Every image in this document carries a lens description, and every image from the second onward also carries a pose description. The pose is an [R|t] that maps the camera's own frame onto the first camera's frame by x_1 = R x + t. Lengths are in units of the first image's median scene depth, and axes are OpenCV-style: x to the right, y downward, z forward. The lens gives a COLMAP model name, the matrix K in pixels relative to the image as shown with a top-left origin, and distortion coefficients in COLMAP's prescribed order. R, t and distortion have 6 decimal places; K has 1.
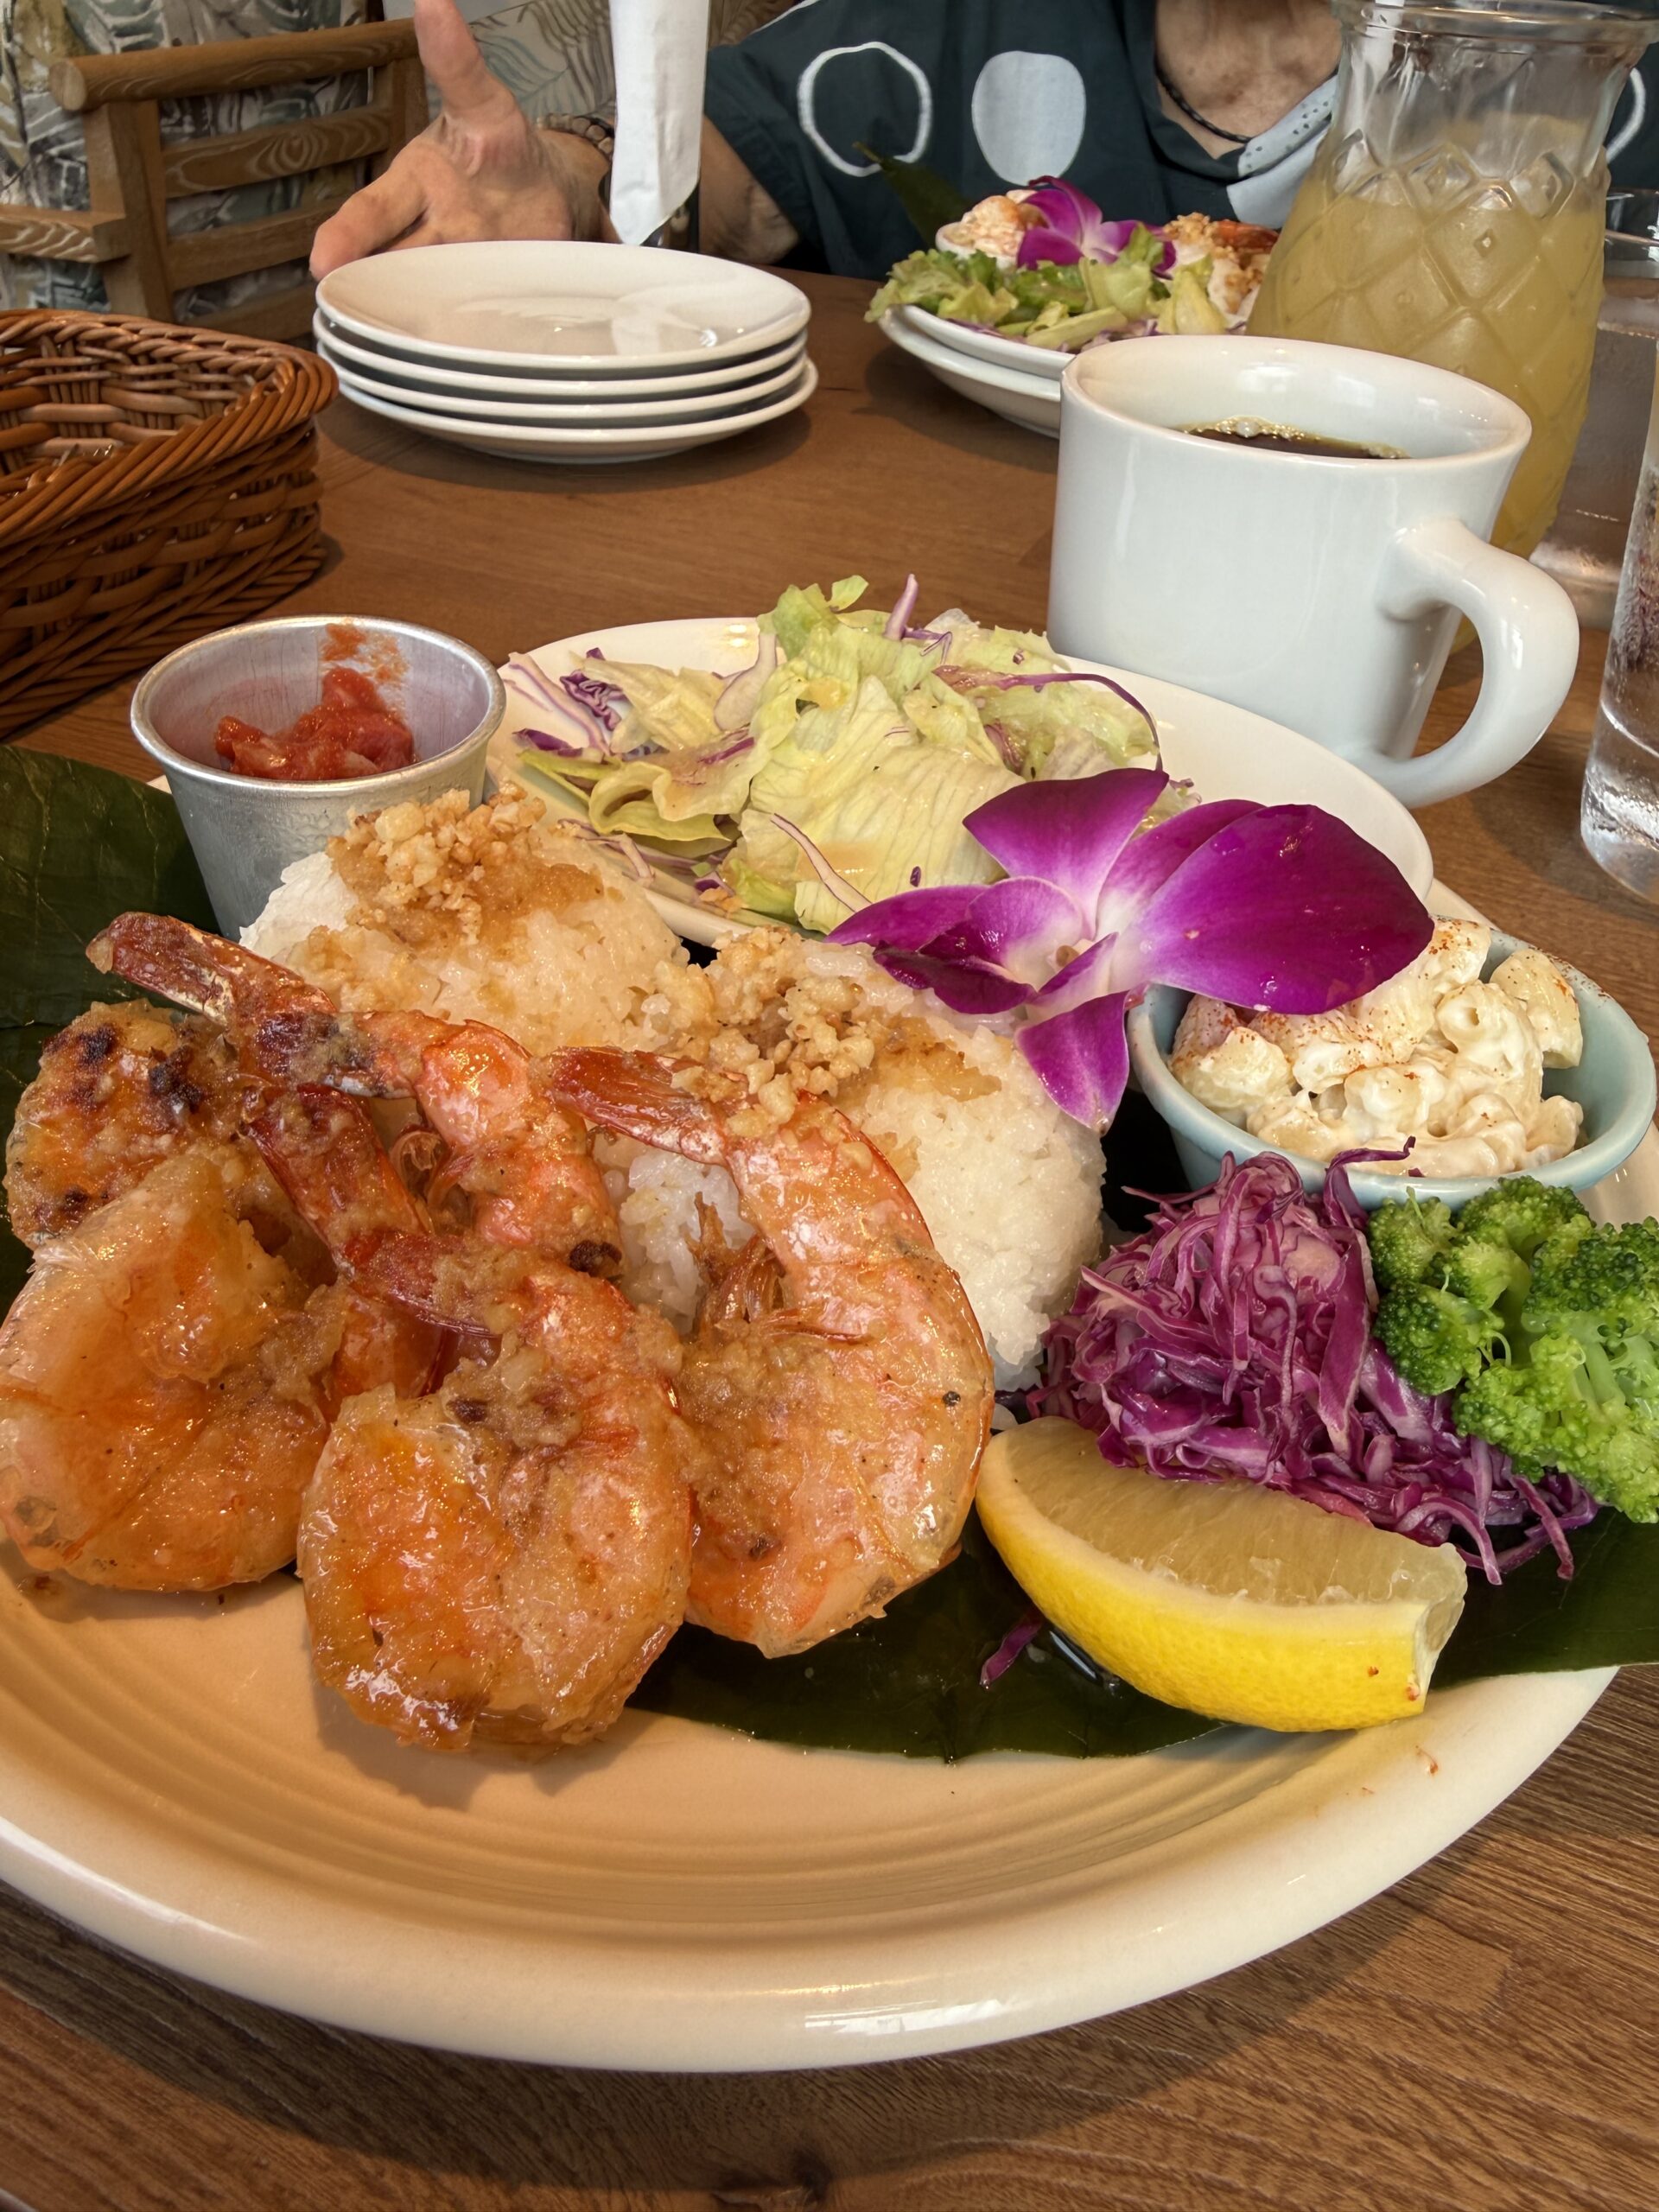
lens RADIAL K [[1586.8, 0, 824.6], [0, 1586.8, 947.4], [0, 0, 1]] dist [0.001364, 0.005030]
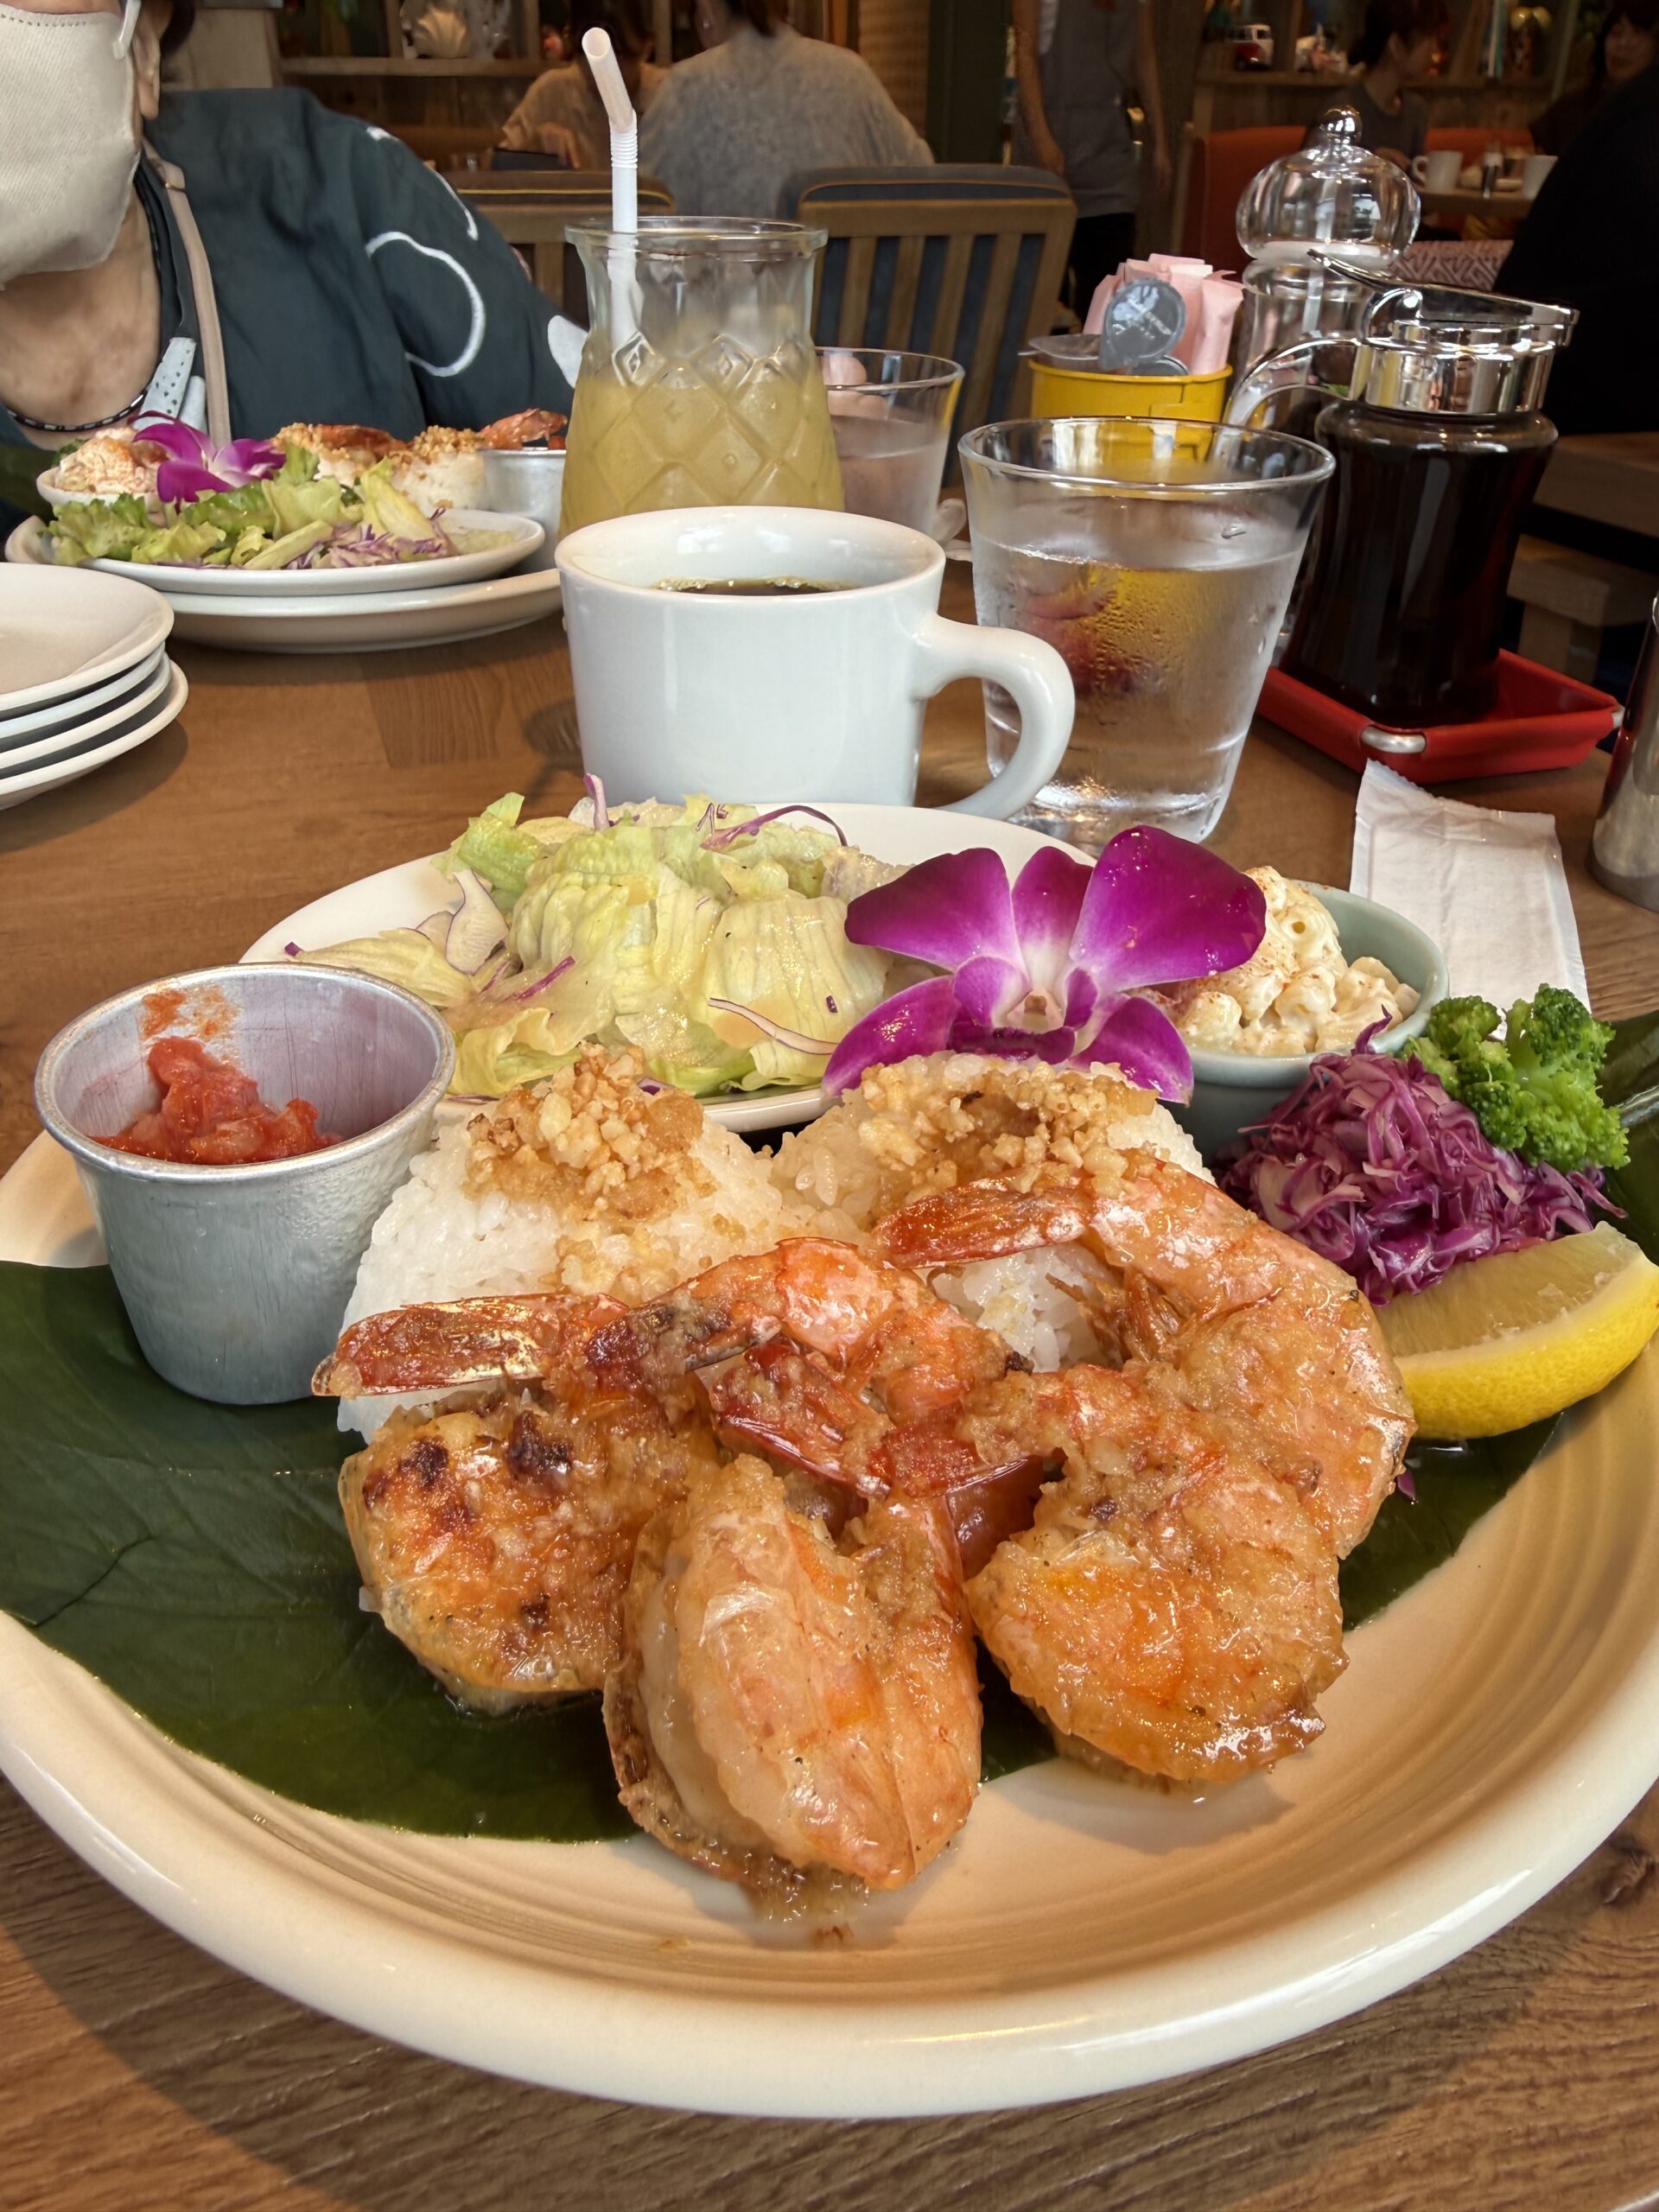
lens RADIAL K [[1586.8, 0, 824.6], [0, 1586.8, 947.4], [0, 0, 1]] dist [0.001364, 0.005030]
pose [[0.751896, -0.338092, 0.565991, -0.691968], [0.389694, 0.920385, 0.032095, -0.146241], [-0.531781, 0.196431, 0.823787, 0.086203]]
